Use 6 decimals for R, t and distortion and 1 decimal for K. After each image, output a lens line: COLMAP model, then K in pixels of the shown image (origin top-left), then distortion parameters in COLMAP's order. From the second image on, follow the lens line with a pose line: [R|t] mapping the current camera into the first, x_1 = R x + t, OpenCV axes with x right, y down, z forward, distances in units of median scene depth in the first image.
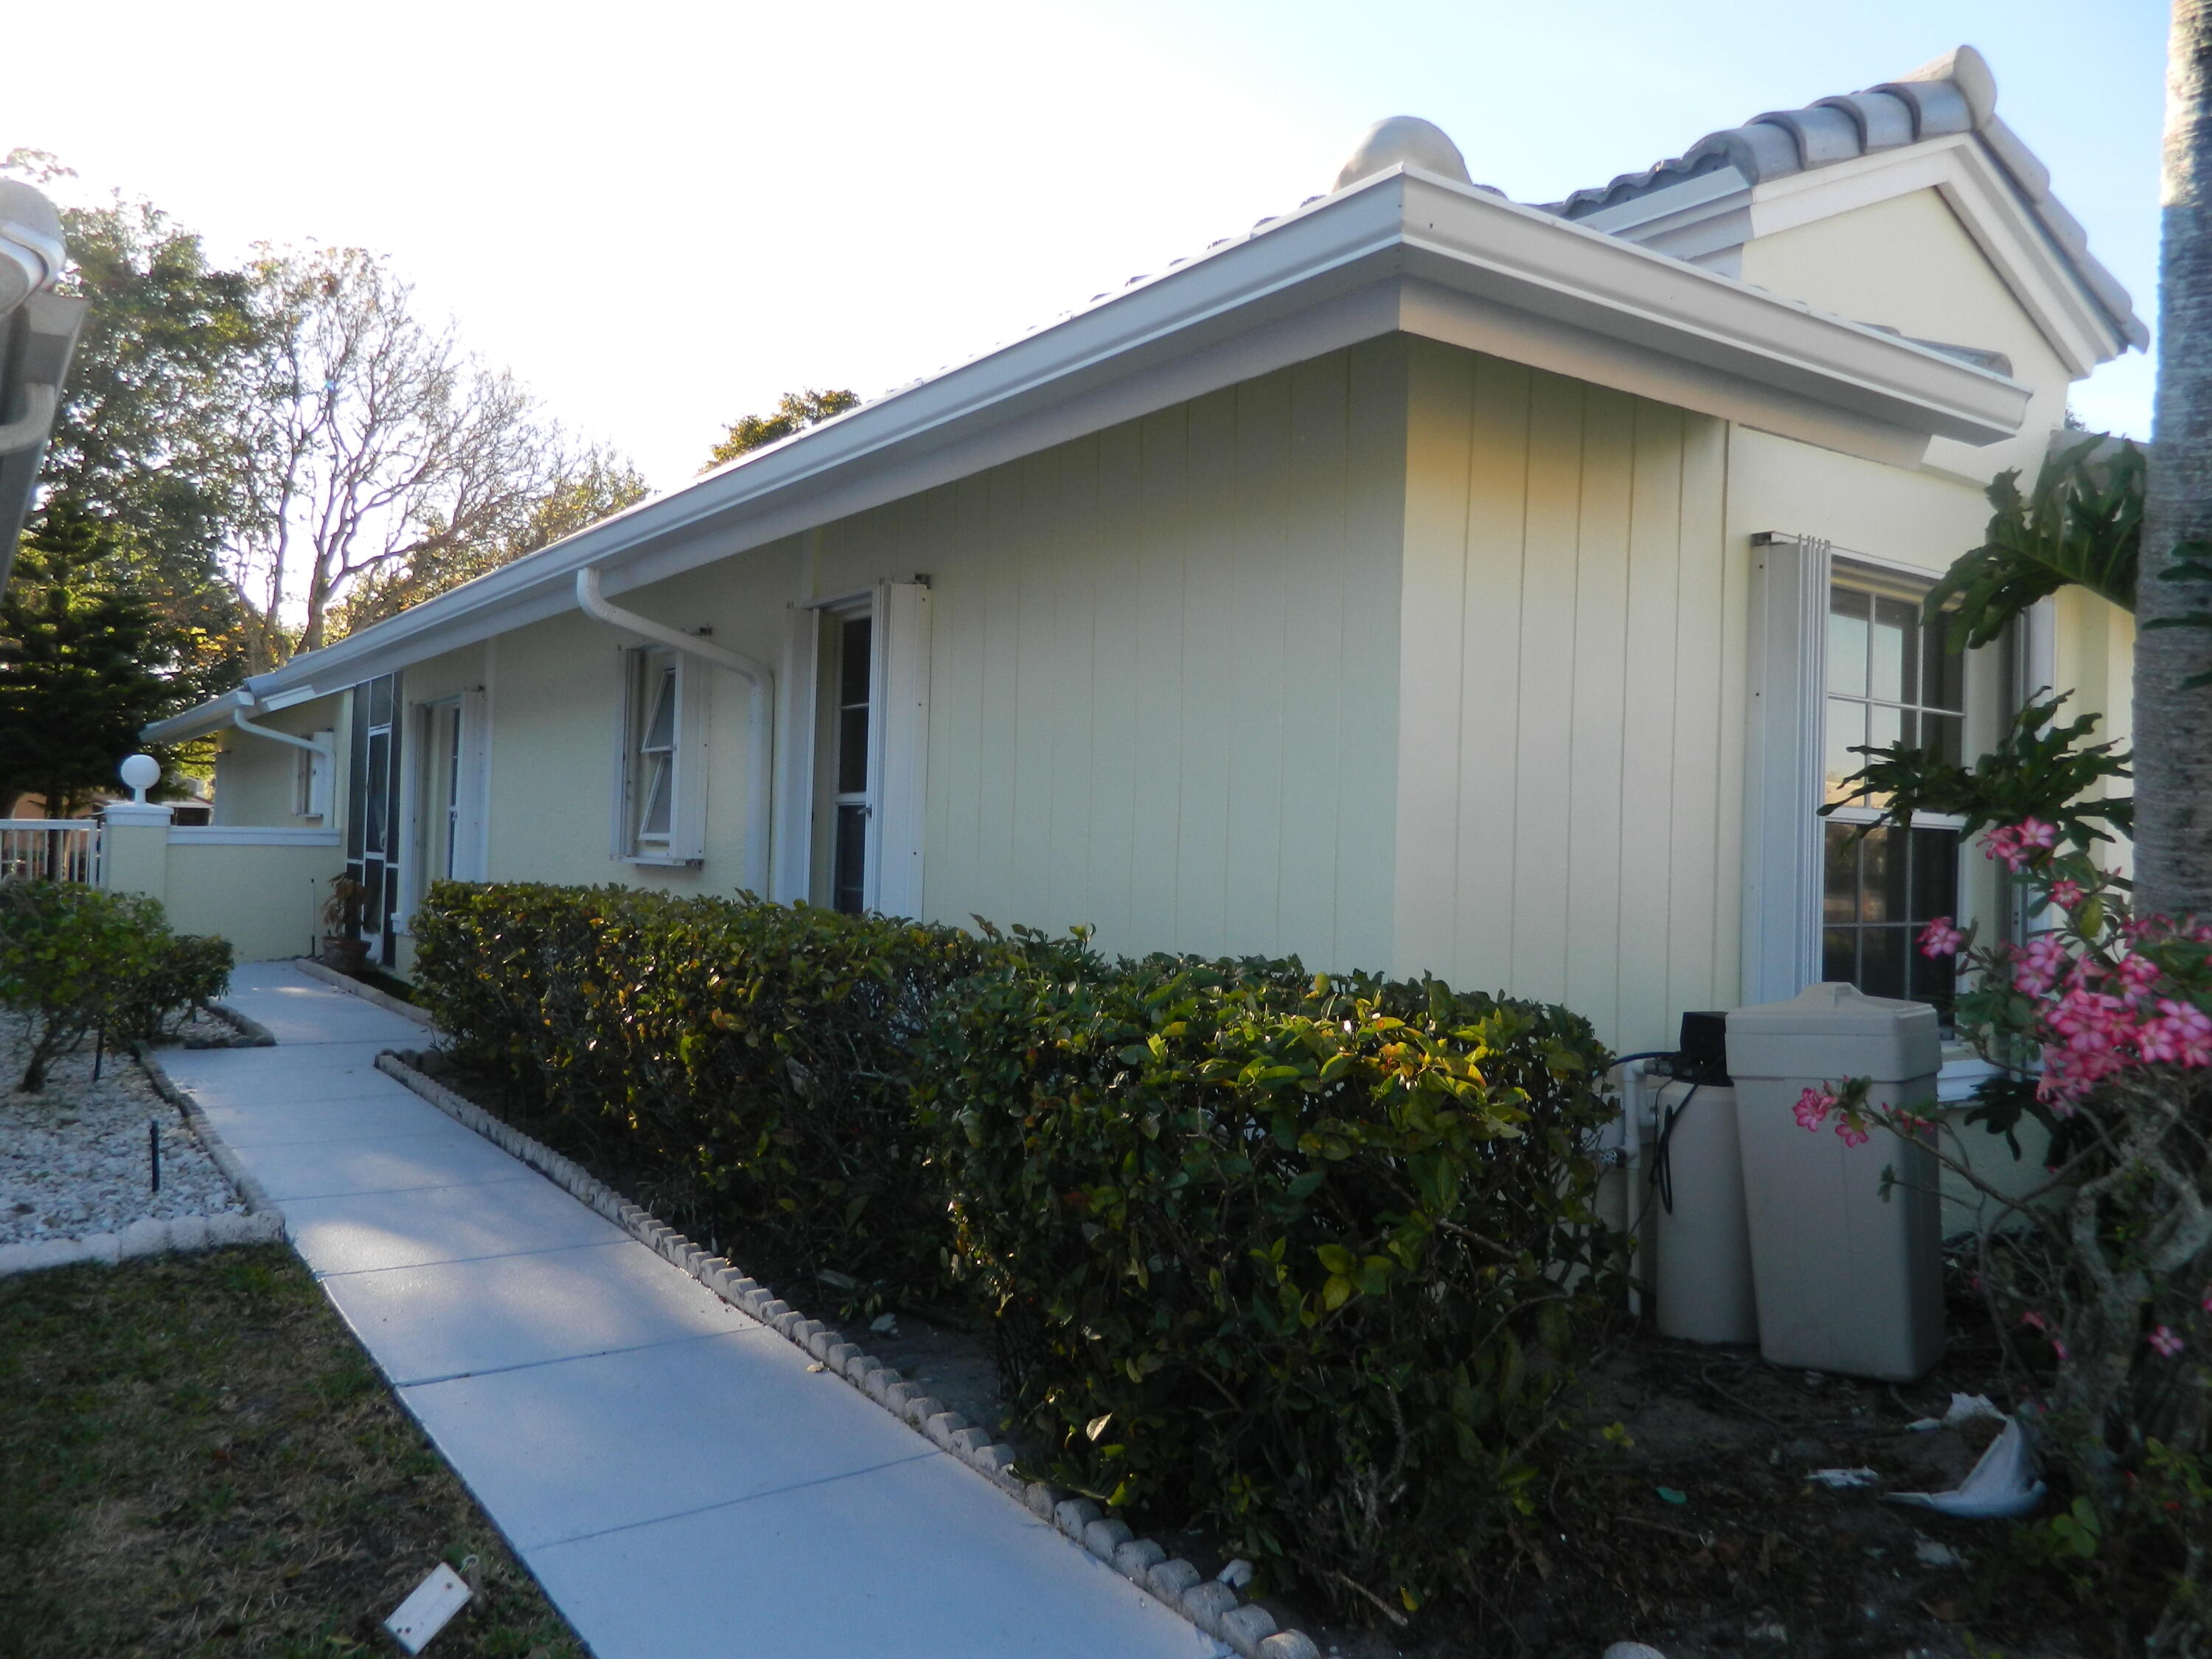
lens RADIAL K [[1639.3, 0, 1114.6], [0, 1639.3, 831.9], [0, 0, 1]] dist [0.017450, -0.020330]
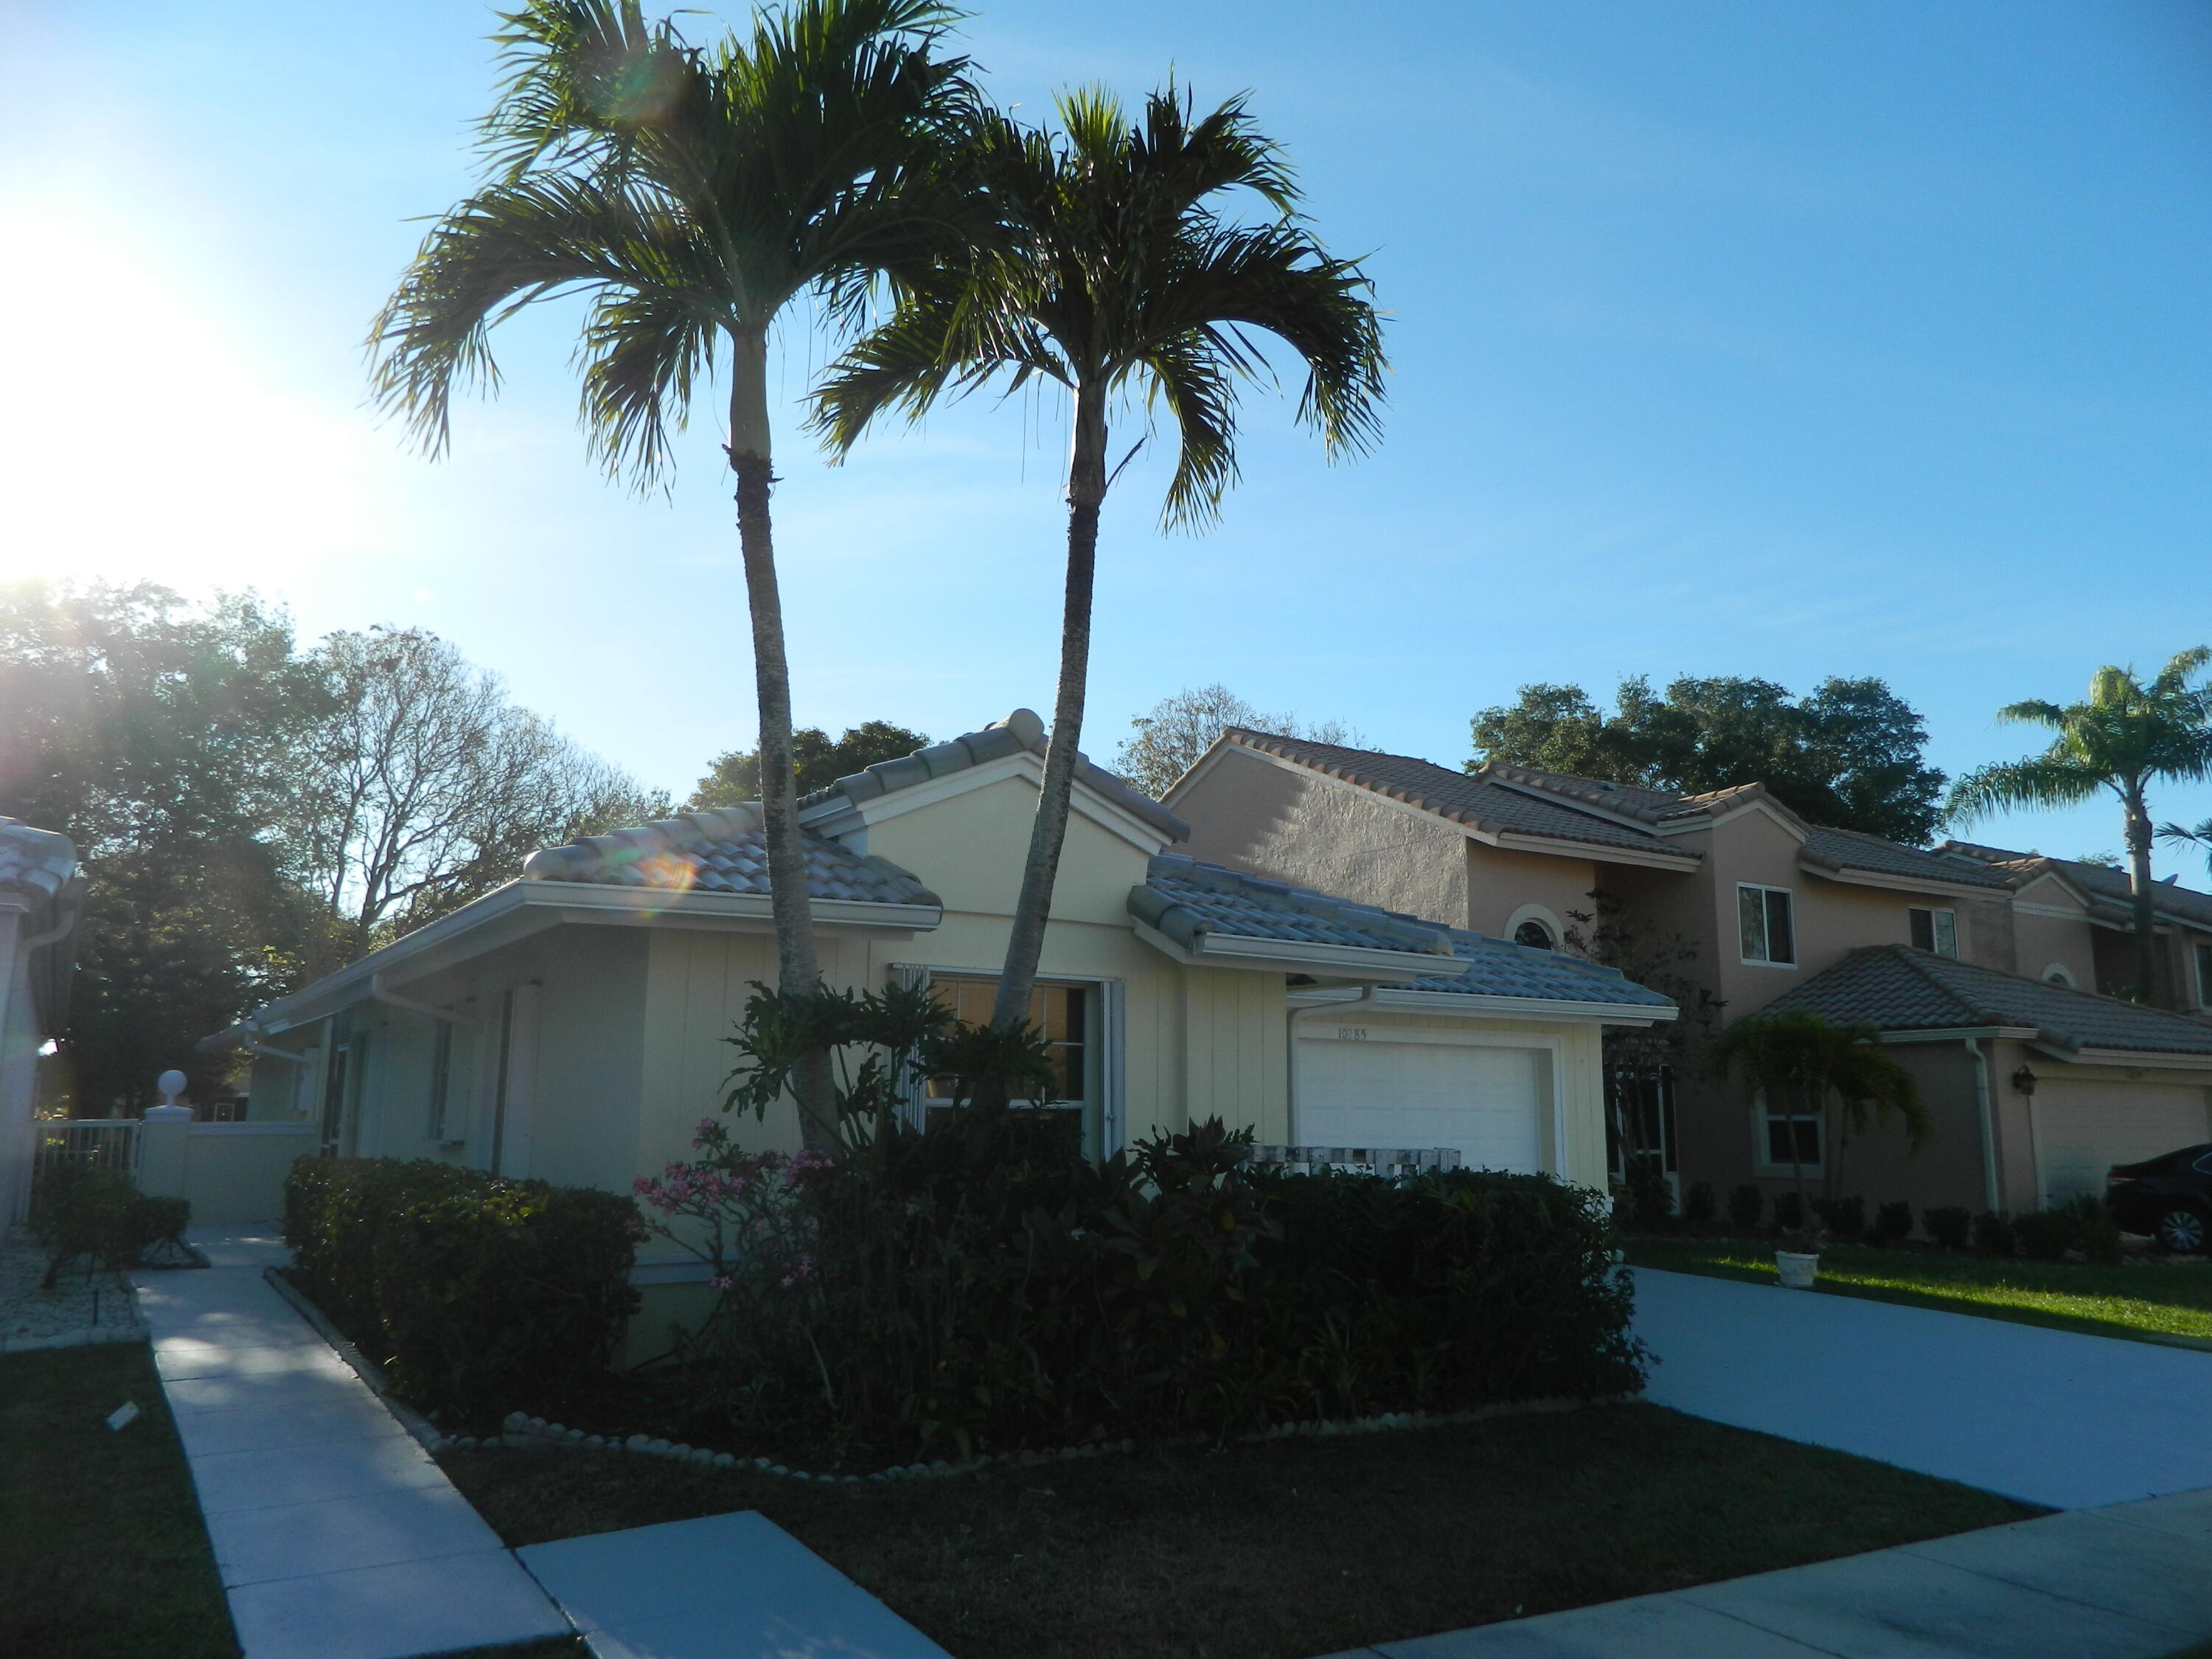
lens RADIAL K [[1639.3, 0, 1099.9], [0, 1639.3, 819.8], [0, 0, 1]] dist [0.017450, -0.020330]
pose [[0.997848, -0.031785, -0.057342, 0.232581], [0.021660, 0.985335, -0.169253, -0.003289], [0.061881, 0.167647, 0.983903, -0.296239]]
